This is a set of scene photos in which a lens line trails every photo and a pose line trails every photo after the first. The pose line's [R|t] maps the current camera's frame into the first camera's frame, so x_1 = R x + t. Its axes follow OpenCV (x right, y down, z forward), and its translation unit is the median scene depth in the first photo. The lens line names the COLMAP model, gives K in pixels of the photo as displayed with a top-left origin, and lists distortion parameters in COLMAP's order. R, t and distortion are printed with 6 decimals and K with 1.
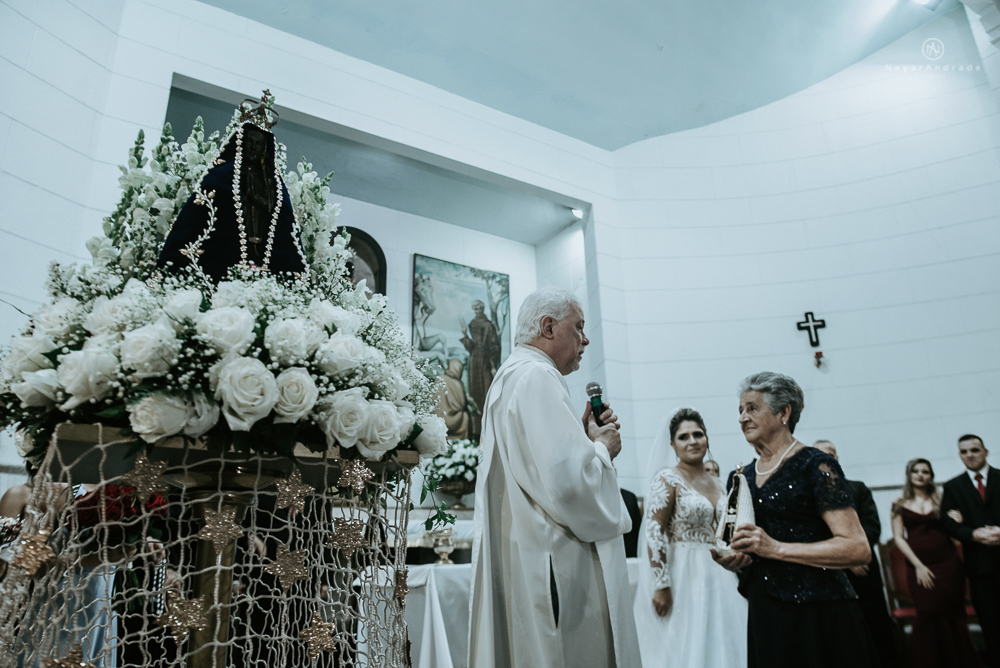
lens RADIAL K [[690.1, 0, 492.0], [0, 690.1, 332.0], [0, 0, 1]] dist [-0.056874, 0.016284]
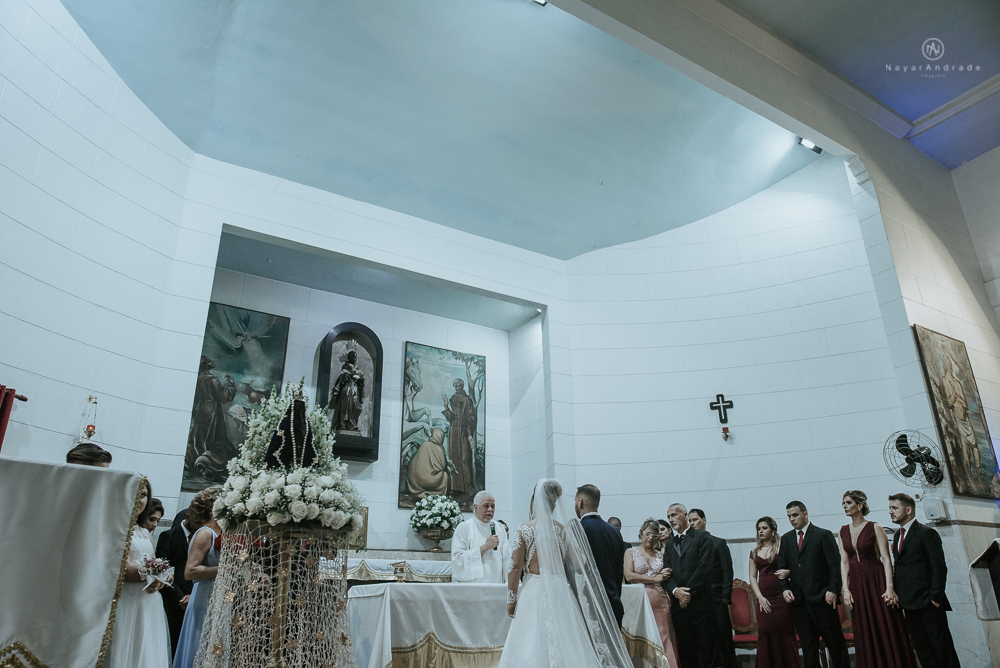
lens RADIAL K [[690.1, 0, 490.5], [0, 690.1, 333.7], [0, 0, 1]] dist [-0.056874, 0.016284]
pose [[0.999789, 0.006468, -0.019495, 0.071640], [-0.007606, 0.998236, -0.058883, -0.064815], [0.019080, 0.059019, 0.998074, -0.265224]]
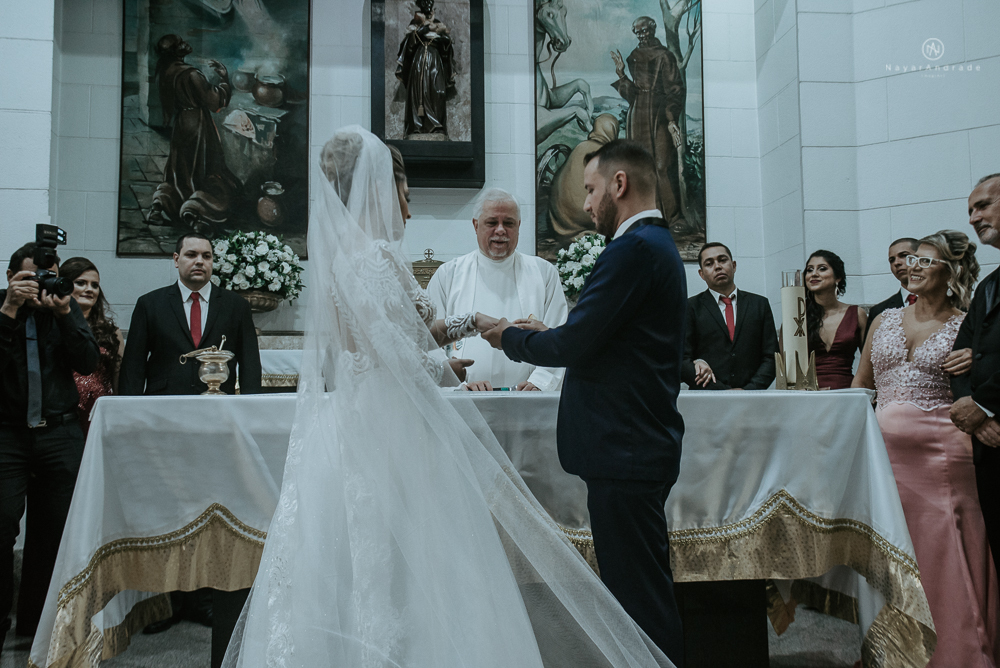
lens RADIAL K [[955.9, 0, 476.8], [0, 955.9, 327.8], [0, 0, 1]] dist [0.022778, 0.000000]
pose [[0.904675, -0.027488, -0.425216, 0.251154], [0.124977, 0.971146, 0.203117, 0.040297], [0.407363, -0.236897, 0.882006, 0.098384]]
